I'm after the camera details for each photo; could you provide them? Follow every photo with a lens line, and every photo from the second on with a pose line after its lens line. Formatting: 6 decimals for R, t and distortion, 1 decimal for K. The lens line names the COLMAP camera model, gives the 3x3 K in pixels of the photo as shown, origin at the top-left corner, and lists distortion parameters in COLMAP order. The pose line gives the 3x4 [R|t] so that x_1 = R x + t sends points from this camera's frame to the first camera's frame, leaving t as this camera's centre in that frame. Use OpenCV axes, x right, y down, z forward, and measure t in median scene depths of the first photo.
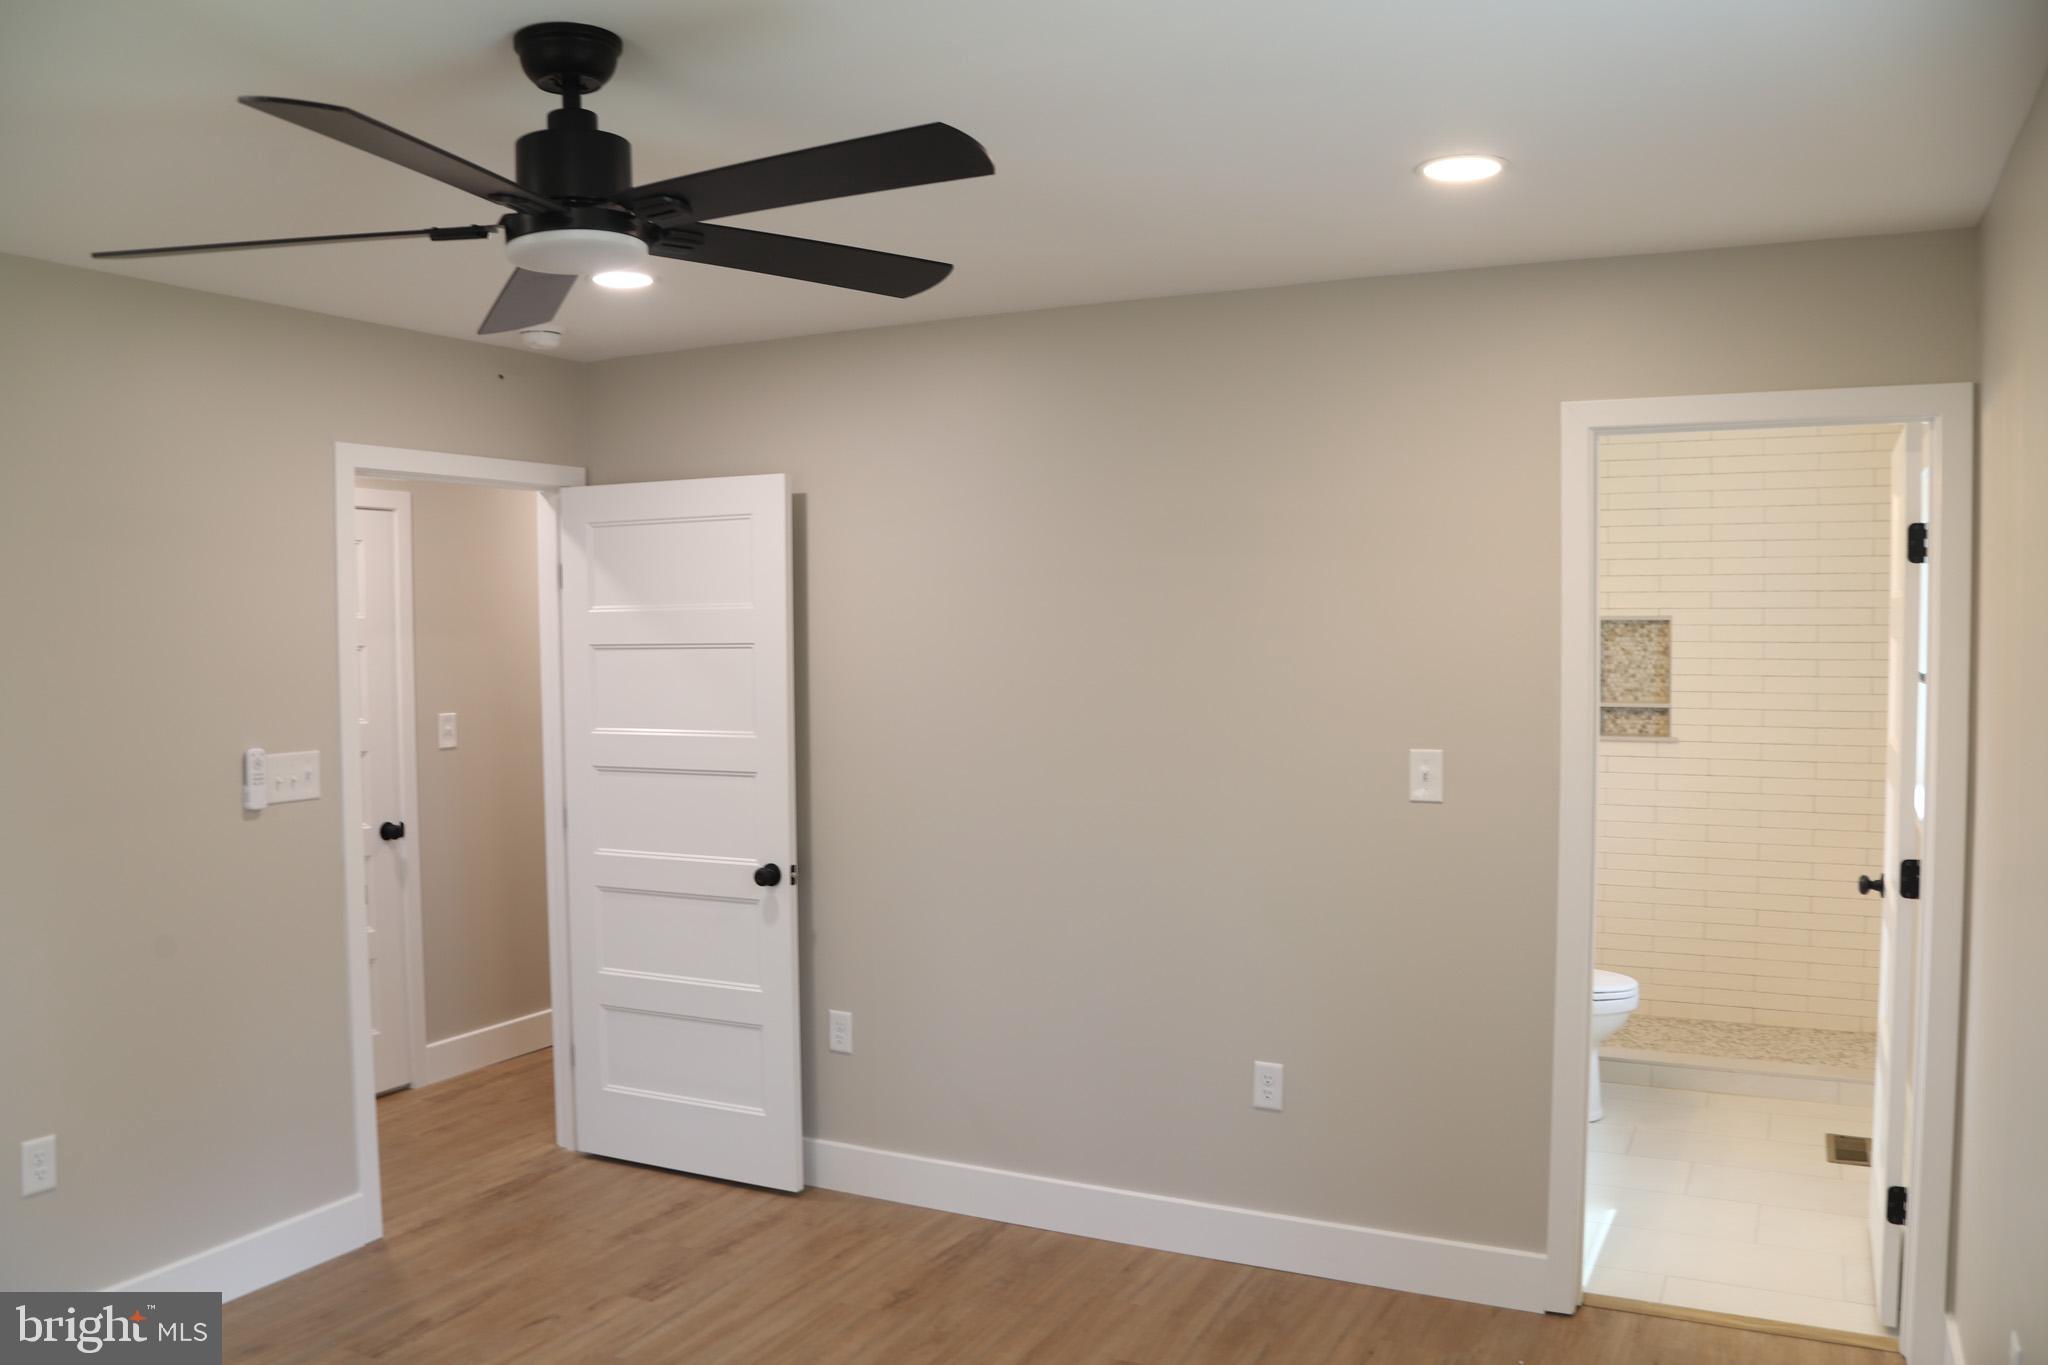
lens RADIAL K [[1632.5, 0, 1024.0], [0, 1632.5, 682.5], [0, 0, 1]] dist [-0.155663, 0.112128]
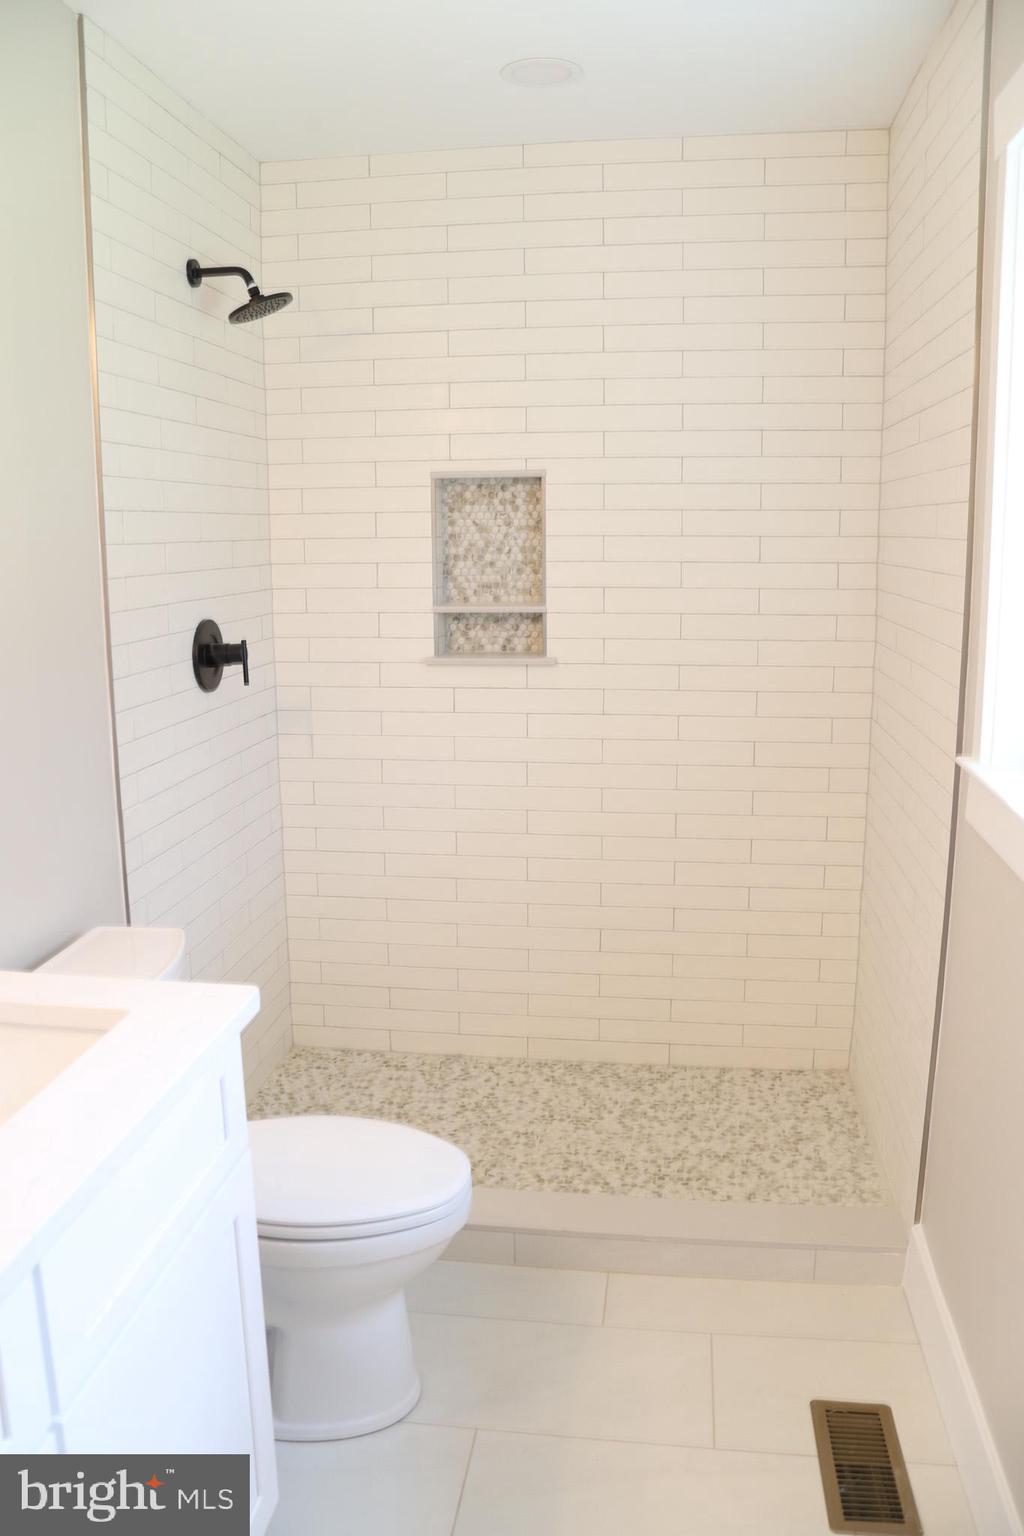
lens RADIAL K [[1224.4, 0, 512.0], [0, 1224.4, 768.0], [0, 0, 1]] dist [-0.155663, 0.112128]
pose [[0.947546, -0.065842, 0.312764, 0.229052], [0.017213, 0.987644, 0.155769, 0.000693], [-0.319156, -0.142214, 0.936971, 0.521277]]
